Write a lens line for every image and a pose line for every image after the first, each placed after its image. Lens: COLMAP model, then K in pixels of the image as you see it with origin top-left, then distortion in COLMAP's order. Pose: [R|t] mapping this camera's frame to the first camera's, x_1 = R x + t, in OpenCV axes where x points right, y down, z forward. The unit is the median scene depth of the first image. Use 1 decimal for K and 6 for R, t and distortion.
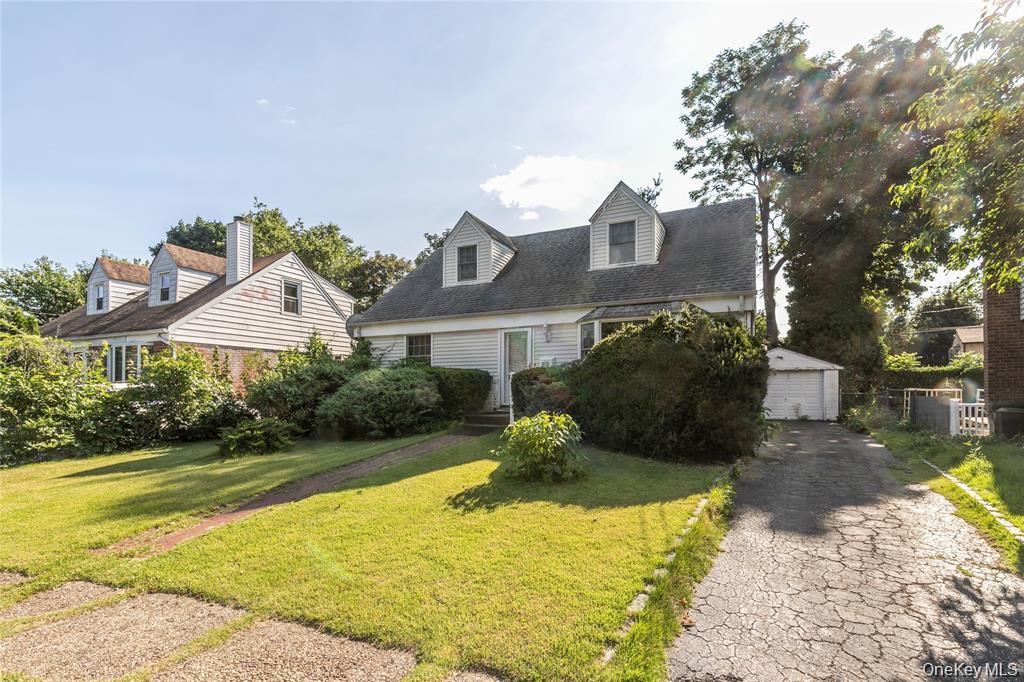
lens RADIAL K [[462.4, 0, 512.1], [0, 462.4, 361.8], [0, 0, 1]] dist [-0.001294, -0.000362]
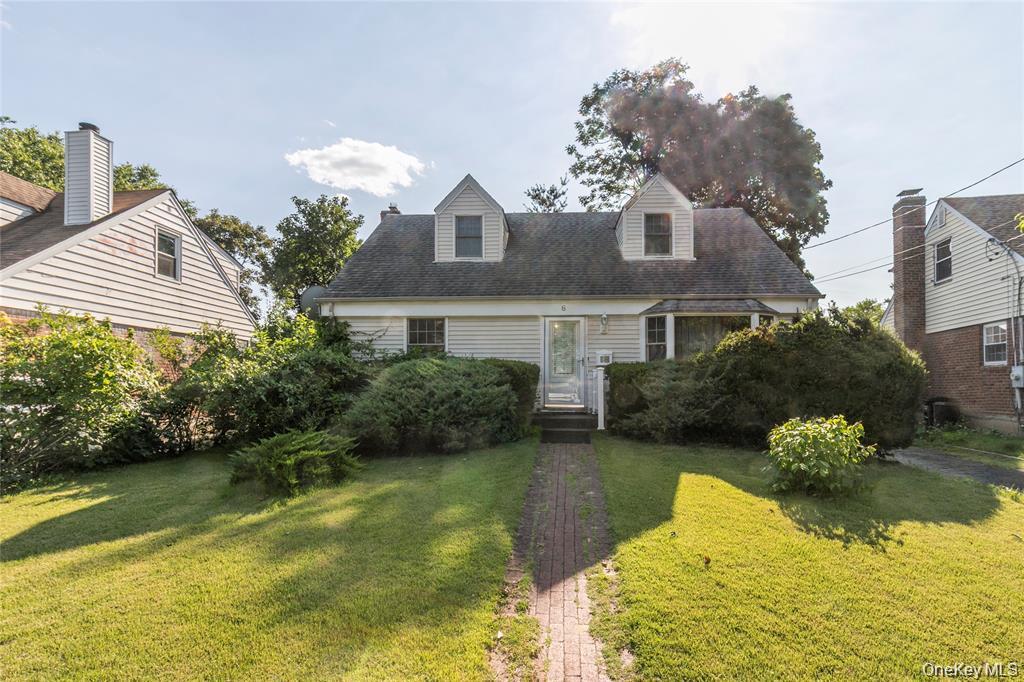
lens RADIAL K [[462.4, 0, 512.1], [0, 462.4, 361.8], [0, 0, 1]] dist [-0.001294, -0.000362]
pose [[0.922478, 0.020945, 0.385480, -0.269041], [-0.026482, 0.999608, 0.009059, 0.005005], [-0.385139, -0.018565, 0.922672, 0.141566]]
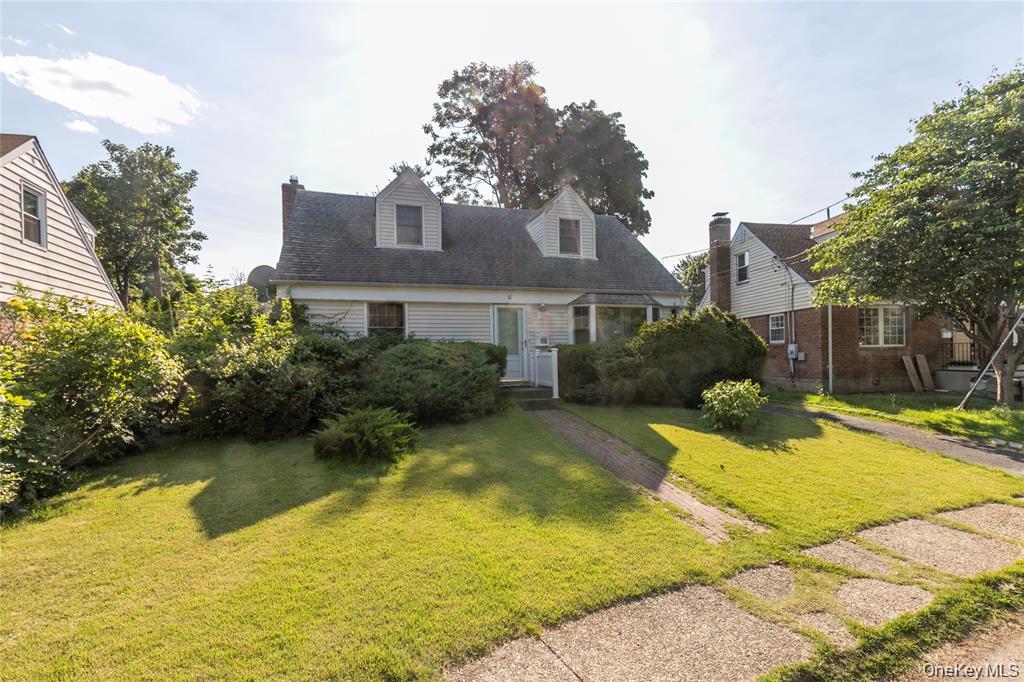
lens RADIAL K [[483.6, 0, 489.7], [0, 483.6, 338.1], [0, 0, 1]] dist [-0.000948, 0.000711]
pose [[0.734605, 0.016828, 0.678287, -0.482948], [-0.026362, 0.999645, 0.003750, -0.000507], [-0.677983, -0.020636, 0.734788, 0.149043]]
